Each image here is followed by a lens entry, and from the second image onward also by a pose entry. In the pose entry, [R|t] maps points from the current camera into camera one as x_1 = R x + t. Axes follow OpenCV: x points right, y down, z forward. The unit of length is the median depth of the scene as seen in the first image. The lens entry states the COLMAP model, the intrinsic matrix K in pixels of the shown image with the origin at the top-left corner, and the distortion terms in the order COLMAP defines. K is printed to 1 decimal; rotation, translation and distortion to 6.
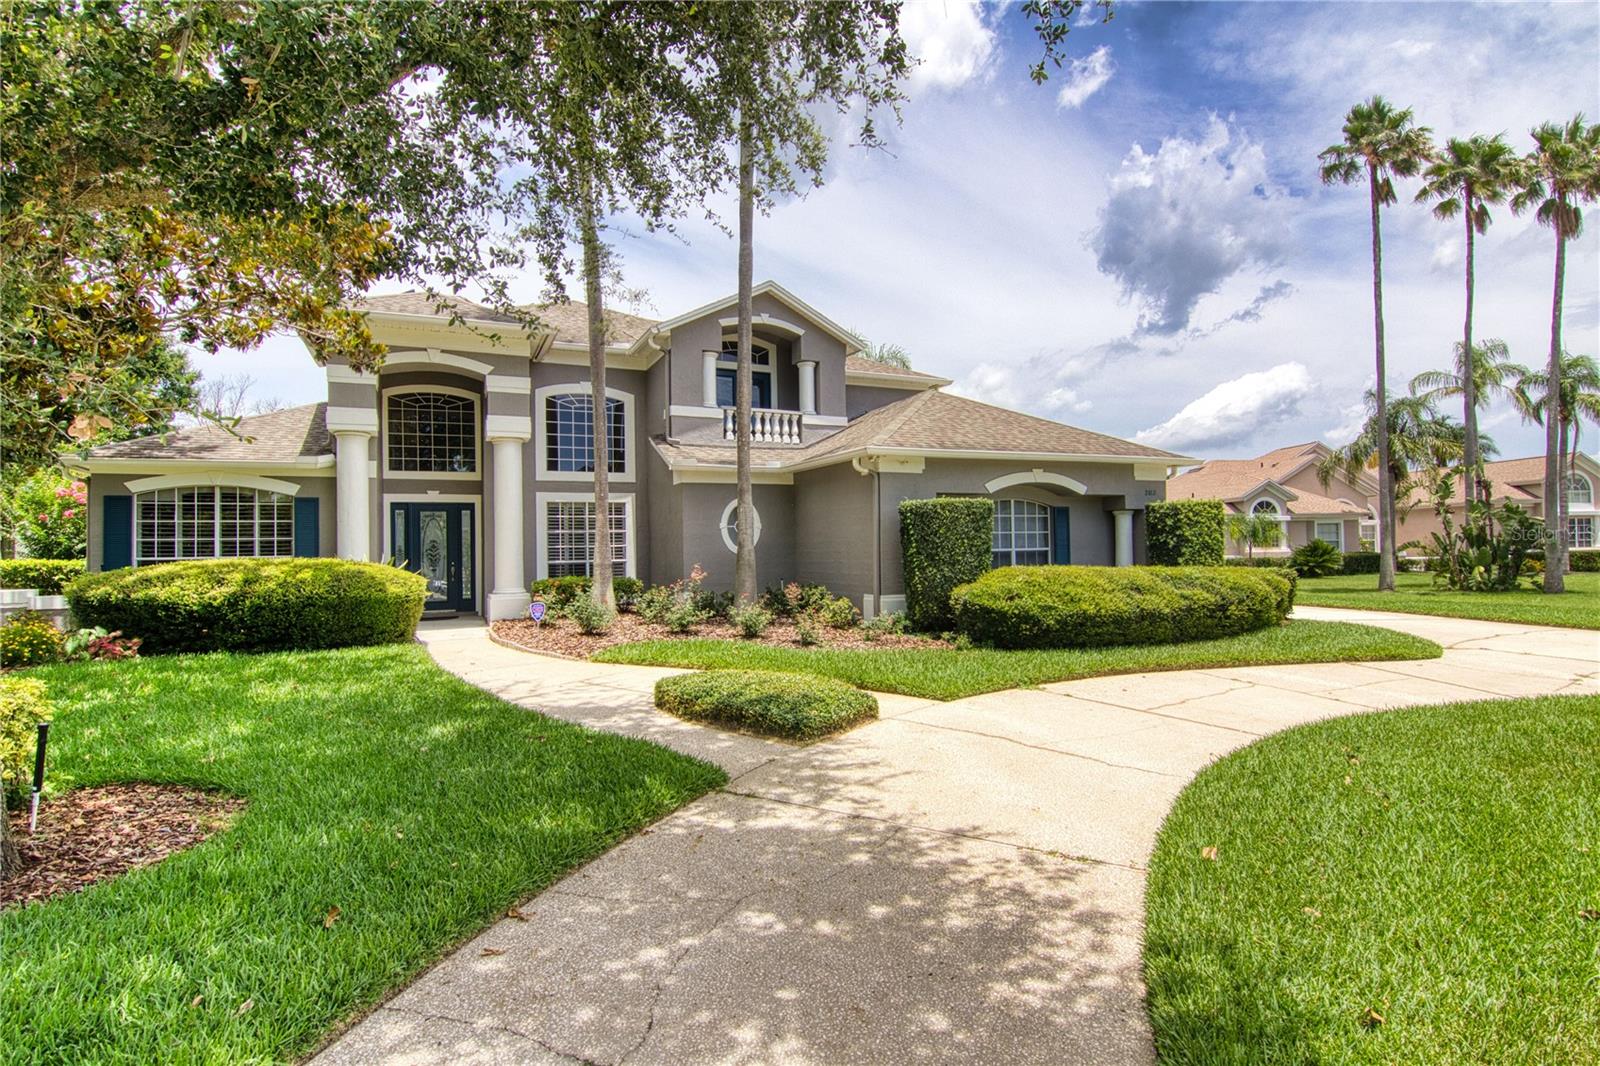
lens RADIAL K [[802.1, 0, 805.9], [0, 802.1, 535.4], [0, 0, 1]] dist [-0.005848, -0.000618]
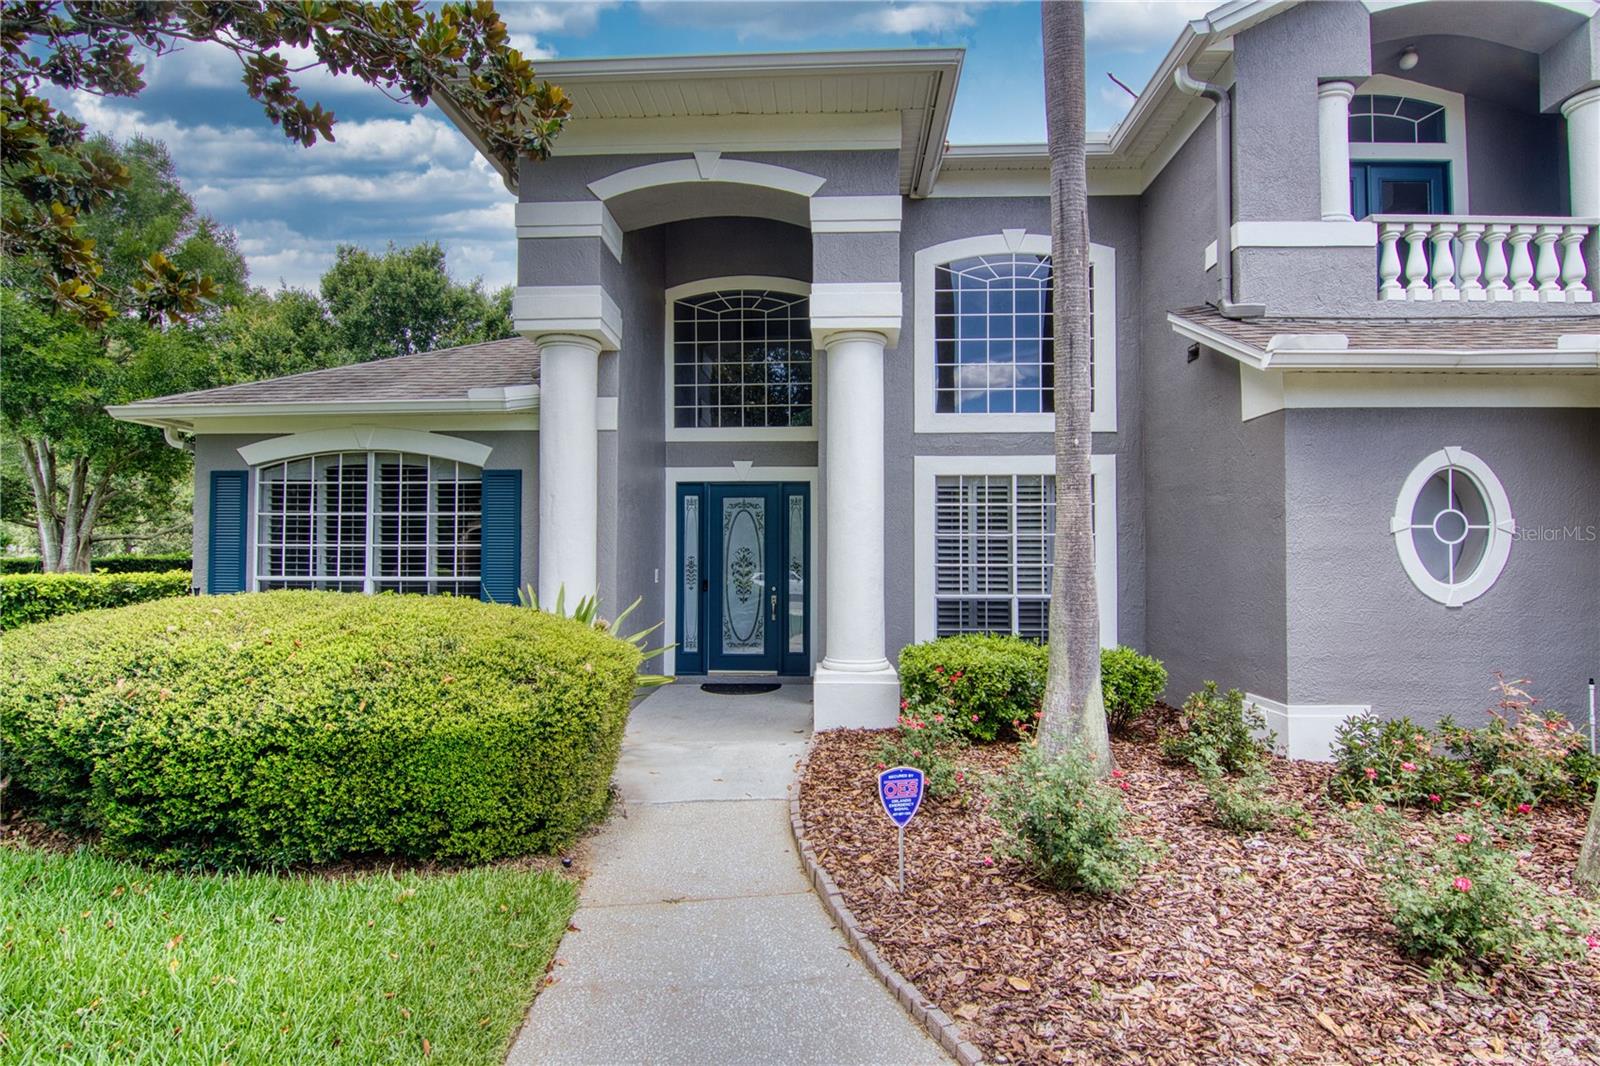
lens RADIAL K [[802.1, 0, 804.8], [0, 802.1, 528.9], [0, 0, 1]] dist [-0.005848, -0.000618]
pose [[0.888178, 0.005465, -0.459468, -0.170031], [-0.007464, 0.999969, -0.002536, -0.006522], [0.459440, 0.005682, 0.888191, 0.533395]]
